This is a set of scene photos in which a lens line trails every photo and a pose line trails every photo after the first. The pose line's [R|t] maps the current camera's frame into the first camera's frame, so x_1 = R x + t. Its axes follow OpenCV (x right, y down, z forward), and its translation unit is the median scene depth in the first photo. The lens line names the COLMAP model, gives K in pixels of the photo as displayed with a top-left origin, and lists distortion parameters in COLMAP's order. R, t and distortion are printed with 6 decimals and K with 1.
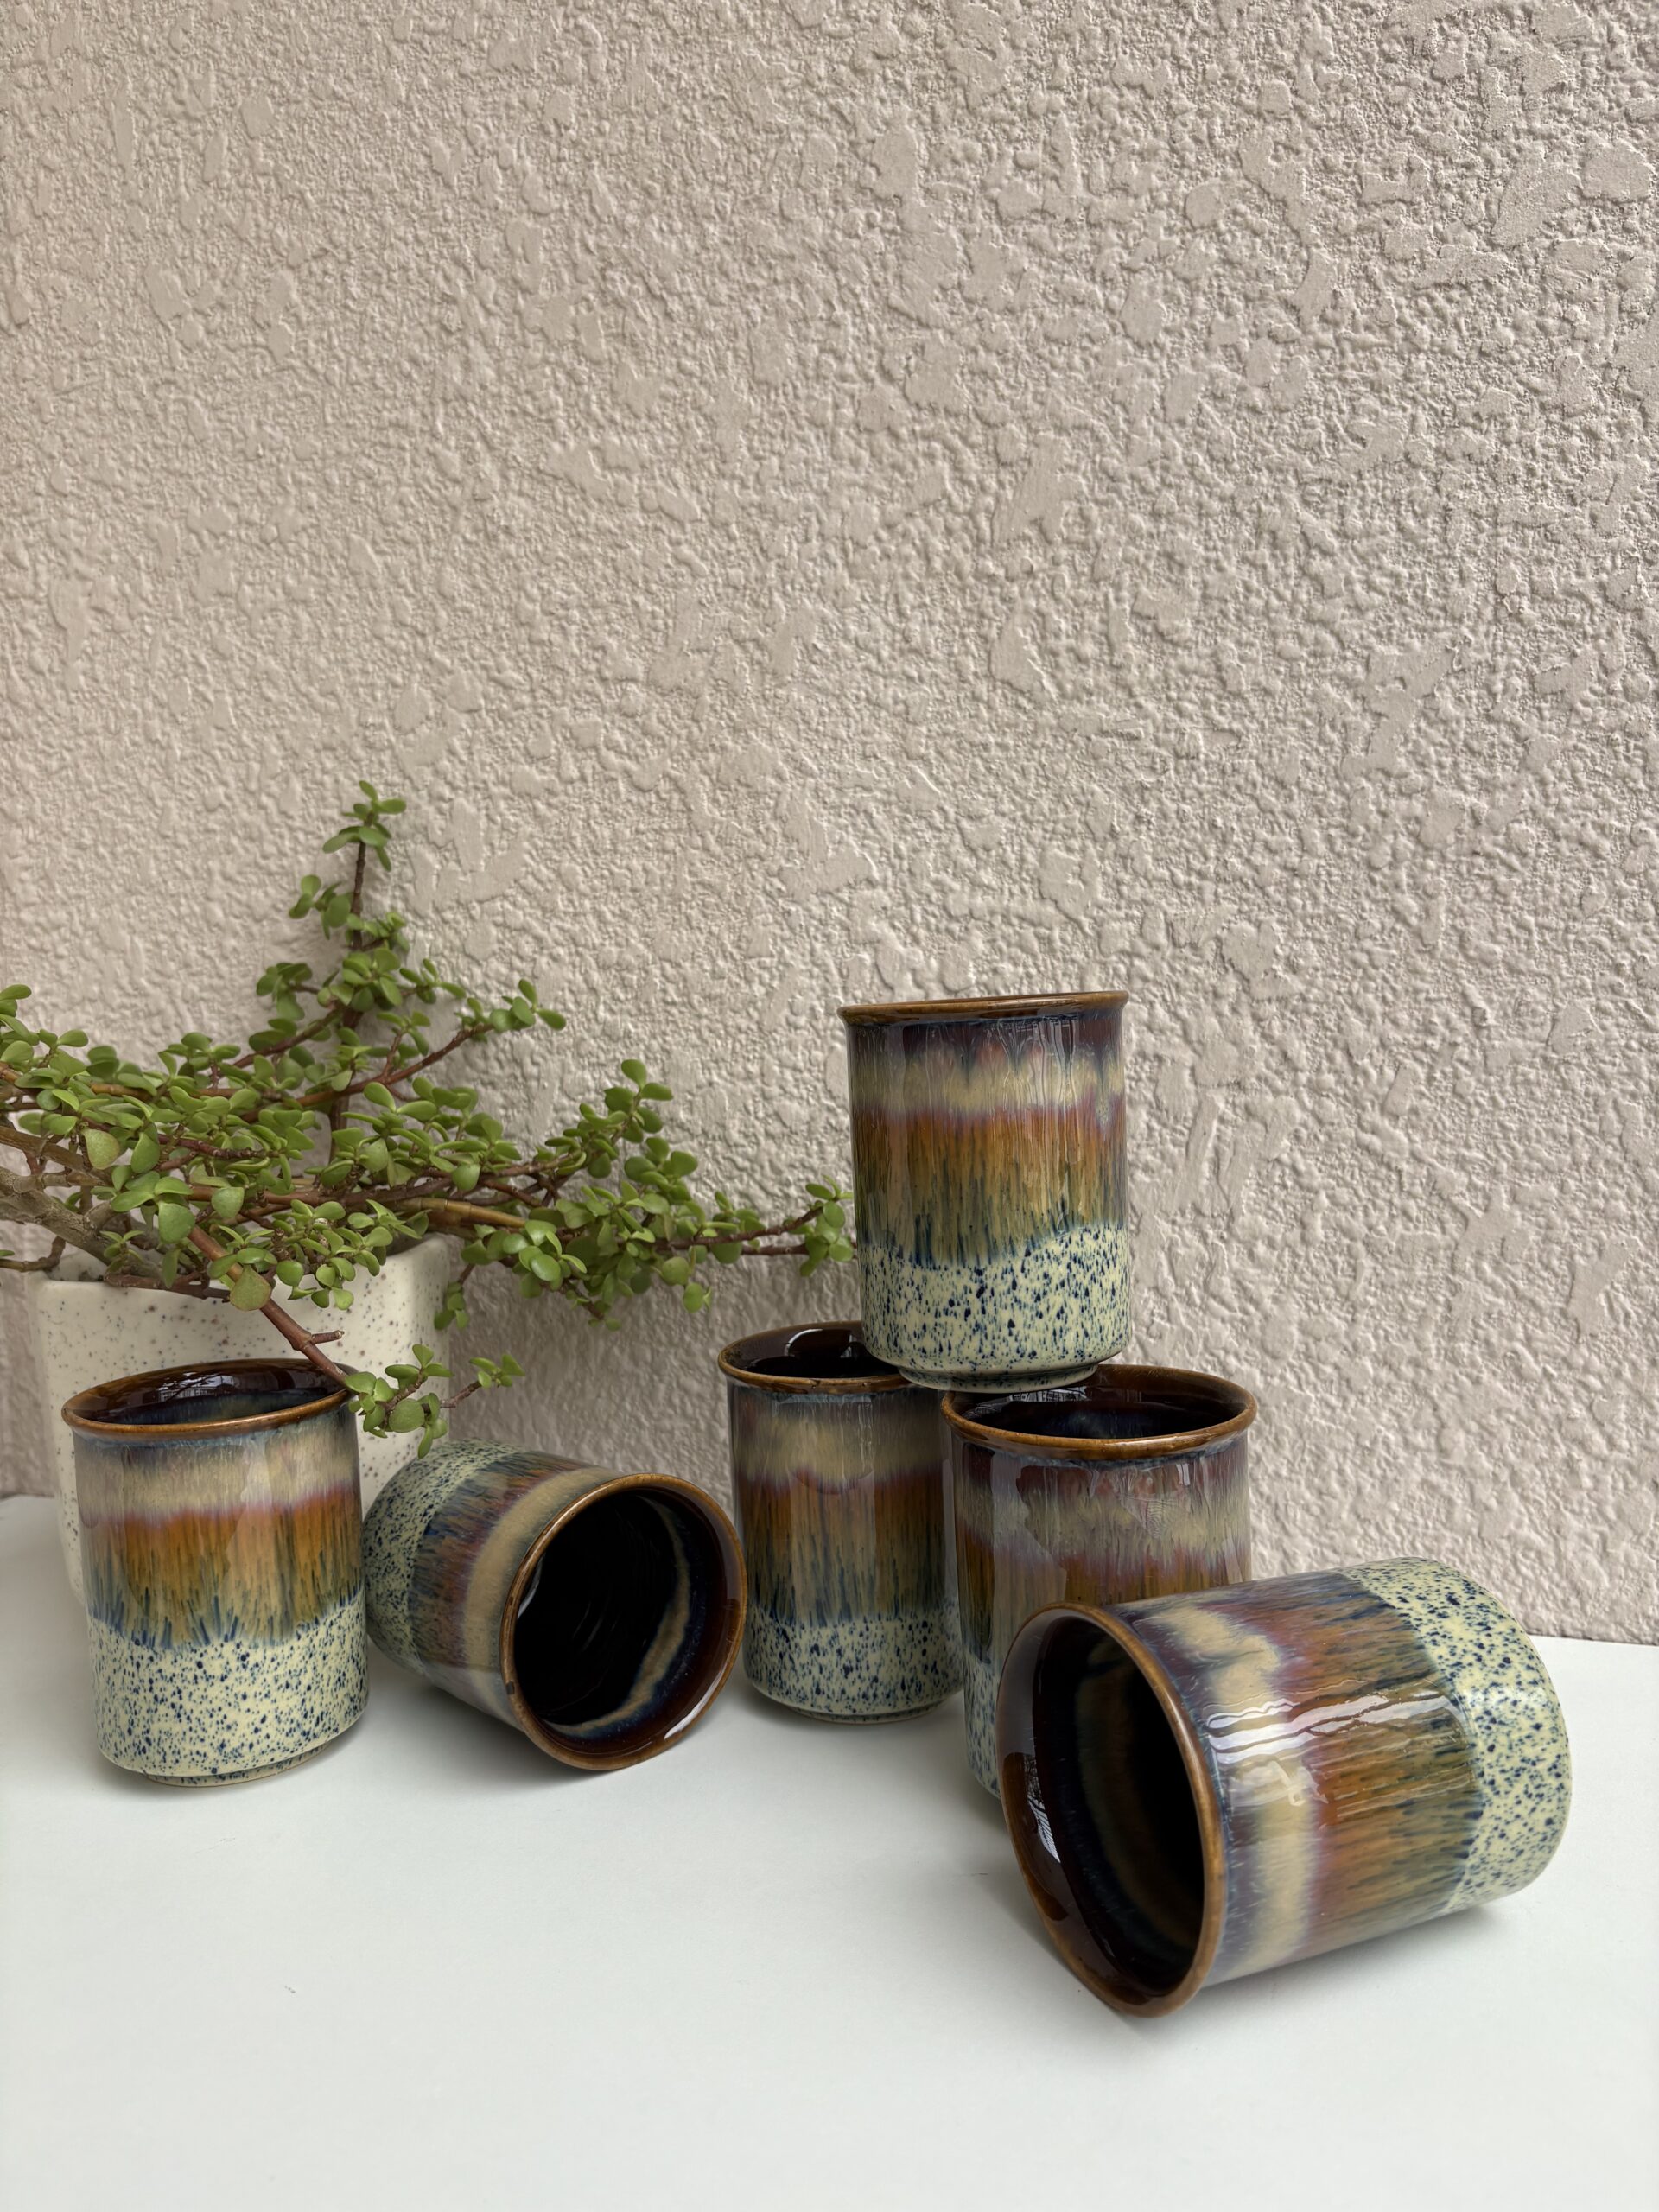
lens RADIAL K [[1740.3, 0, 822.3], [0, 1740.3, 1097.1], [0, 0, 1]] dist [0.006599, -0.026980]
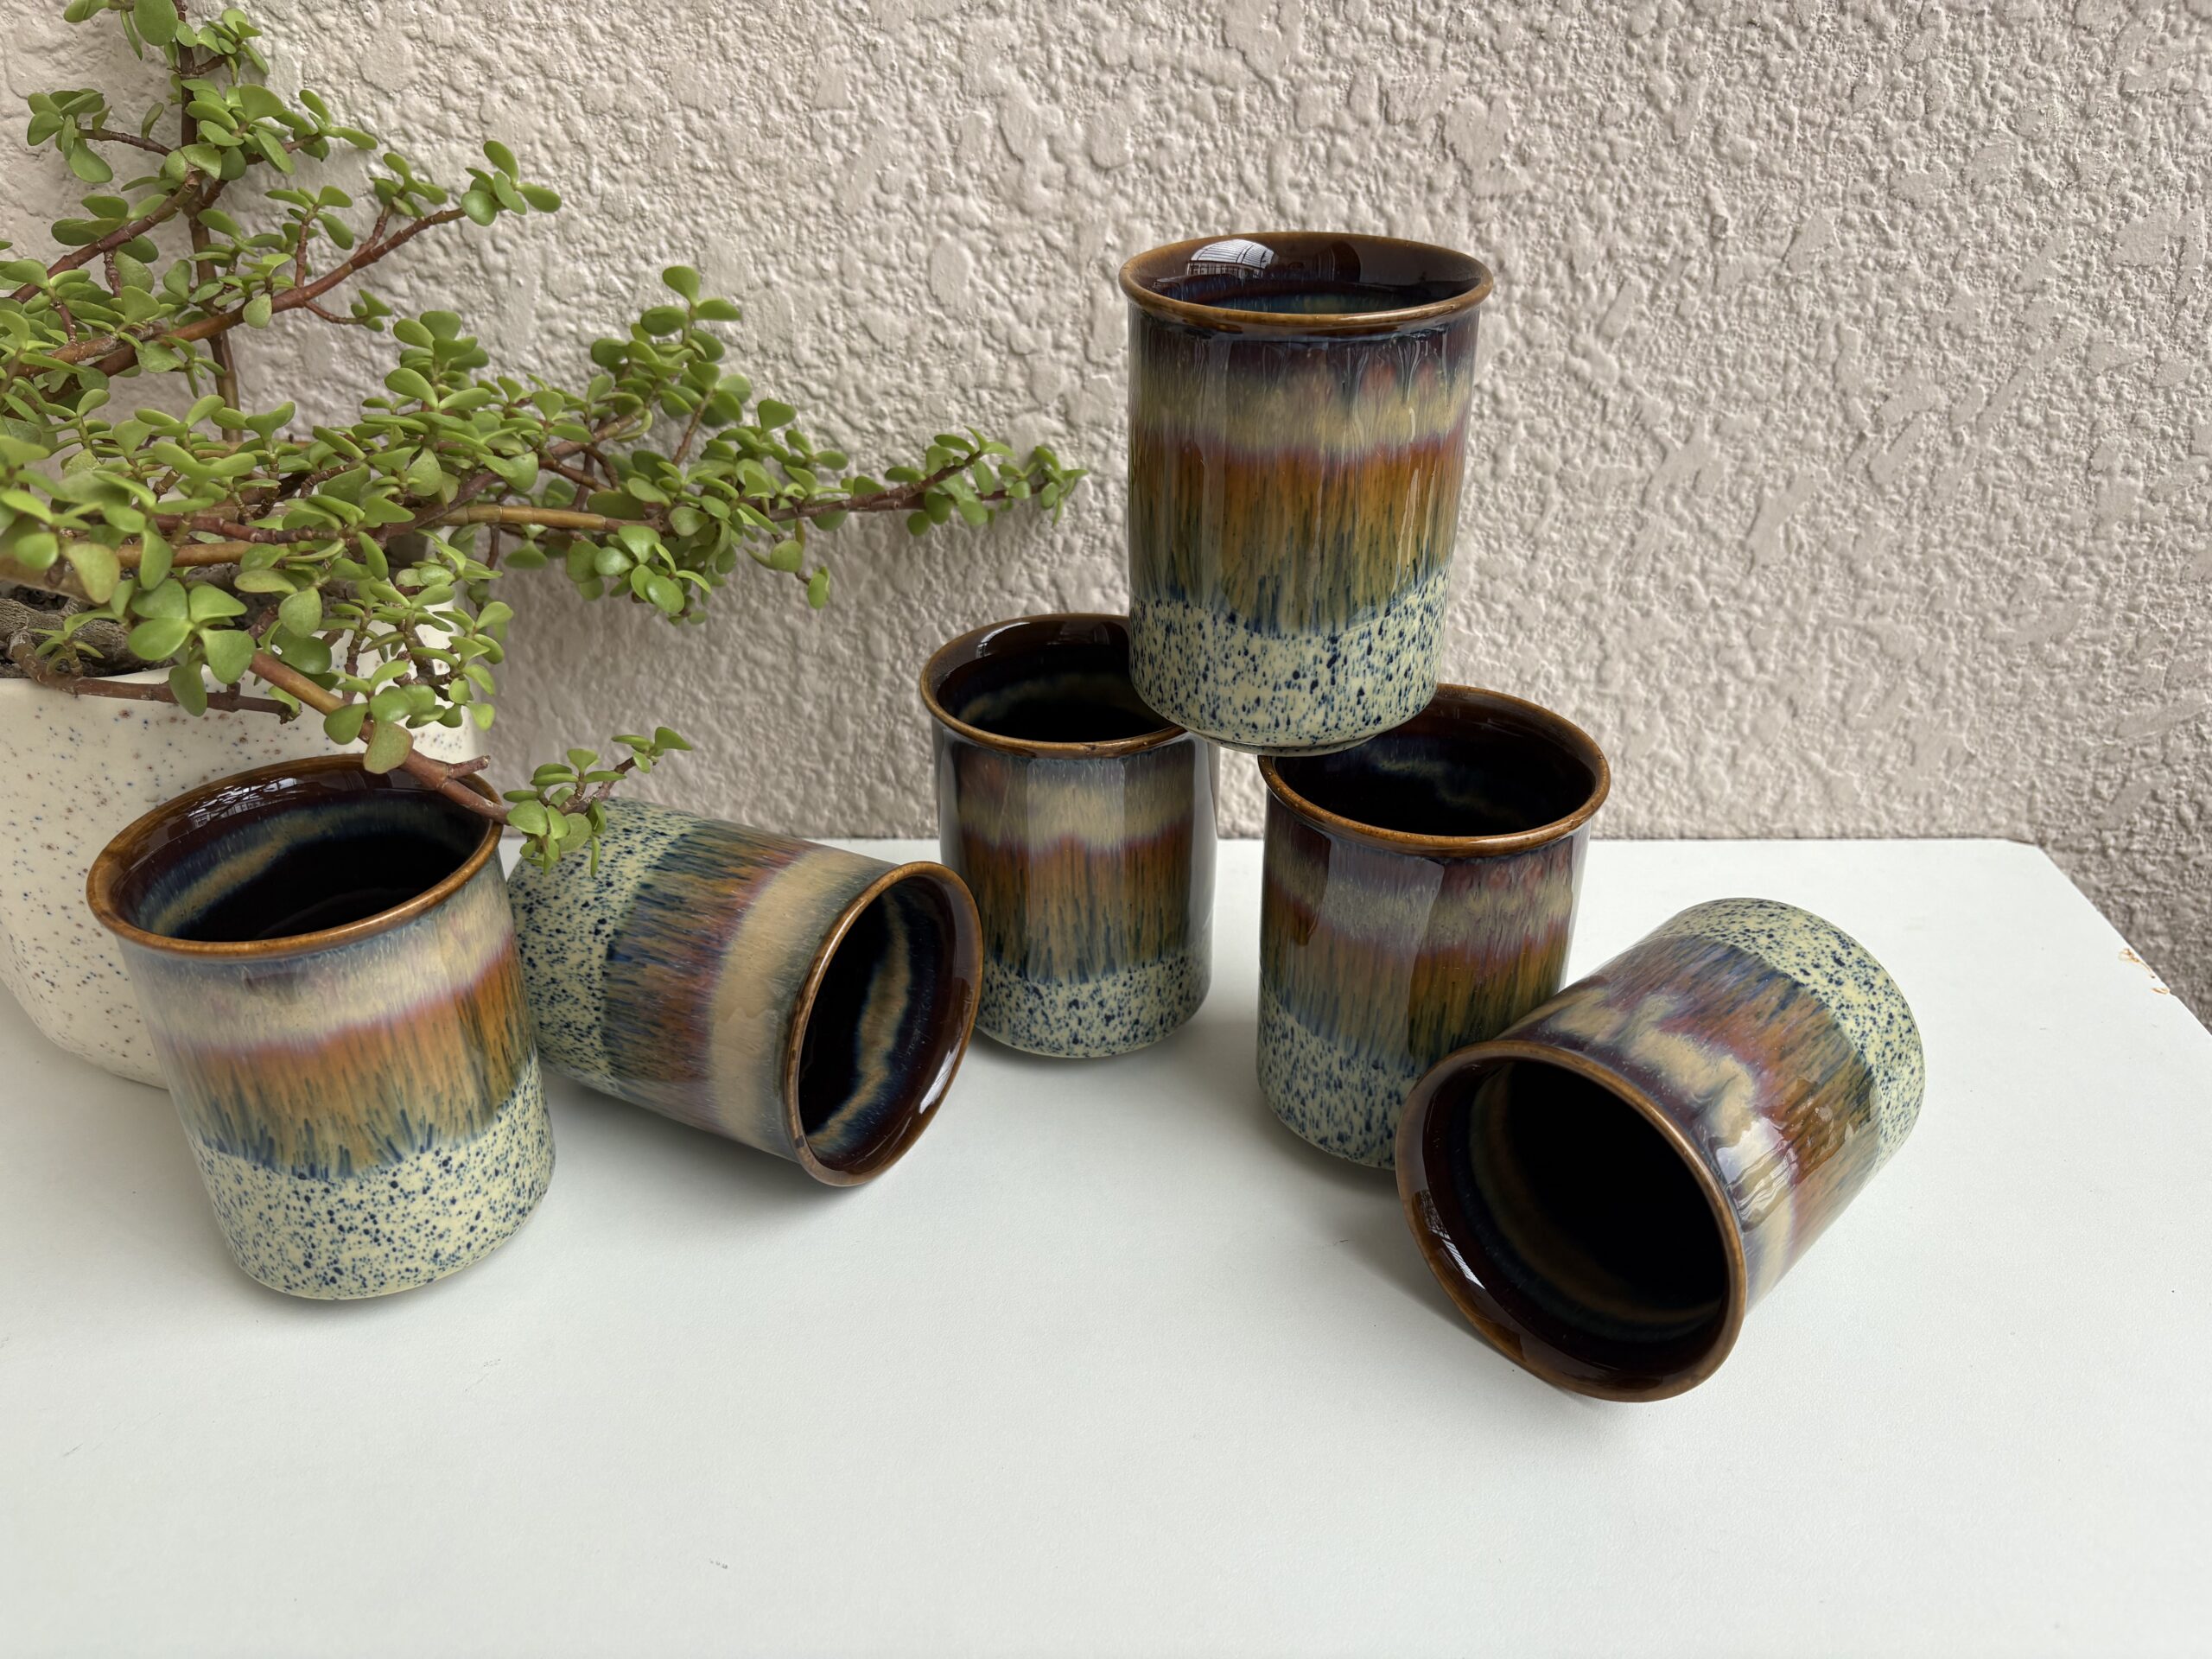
lens RADIAL K [[1740.3, 0, 1116.5], [0, 1740.3, 860.4], [0, 0, 1]] dist [0.006599, -0.026980]
pose [[0.929842, -0.151091, 0.335507, -0.243825], [-0.016536, 0.893727, 0.448305, -0.142900], [-0.367586, -0.422401, 0.828527, 0.228016]]
